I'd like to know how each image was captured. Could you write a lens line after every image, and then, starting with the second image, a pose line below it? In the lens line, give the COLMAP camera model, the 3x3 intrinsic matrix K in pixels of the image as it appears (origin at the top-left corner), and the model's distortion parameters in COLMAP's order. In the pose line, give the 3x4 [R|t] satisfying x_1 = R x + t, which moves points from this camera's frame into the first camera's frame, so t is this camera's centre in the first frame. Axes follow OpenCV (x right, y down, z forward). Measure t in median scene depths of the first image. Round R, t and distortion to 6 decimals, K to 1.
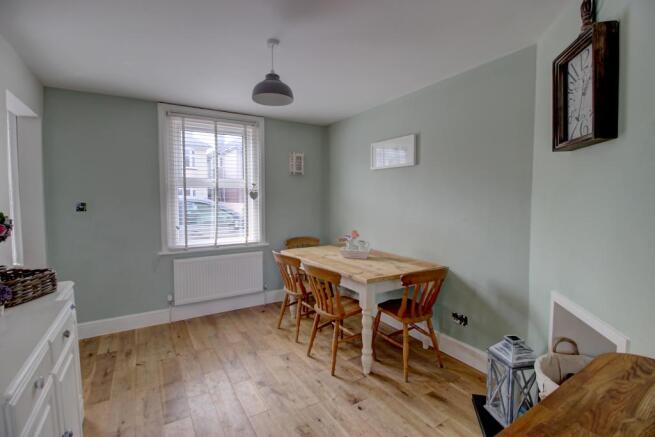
lens RADIAL K [[302.5, 0, 328.6], [0, 302.5, 212.3], [0, 0, 1]] dist [-0.000641, -0.010929]
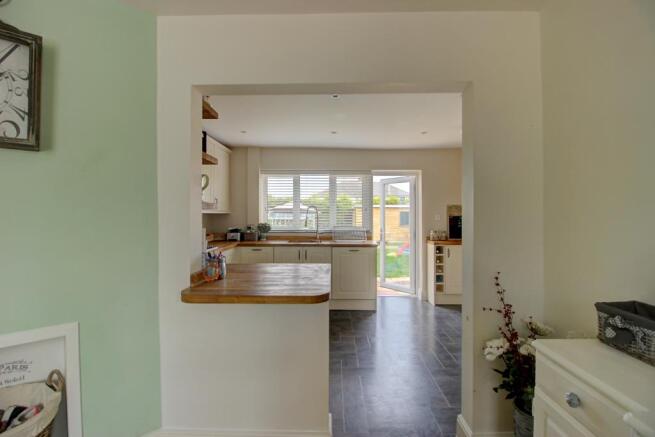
lens RADIAL K [[302.5, 0, 328.6], [0, 302.5, 212.3], [0, 0, 1]] dist [-0.000641, -0.010929]
pose [[-0.841838, -0.001139, 0.539729, -0.231526], [0.021825, 0.999108, 0.036149, -0.021488], [-0.539289, 0.042211, -0.841062, 0.632511]]
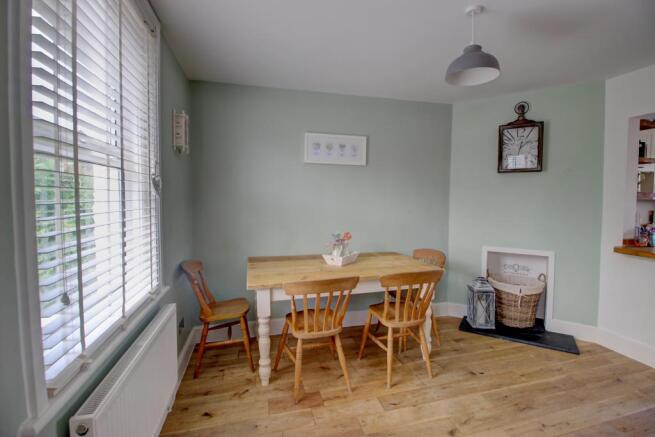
lens RADIAL K [[302.5, 0, 328.6], [0, 302.5, 212.3], [0, 0, 1]] dist [-0.000641, -0.010929]
pose [[0.296035, -0.049945, 0.953870, -0.876413], [0.038536, 0.998443, 0.040319, -0.042007], [-0.954399, 0.024823, 0.297499, 0.898167]]
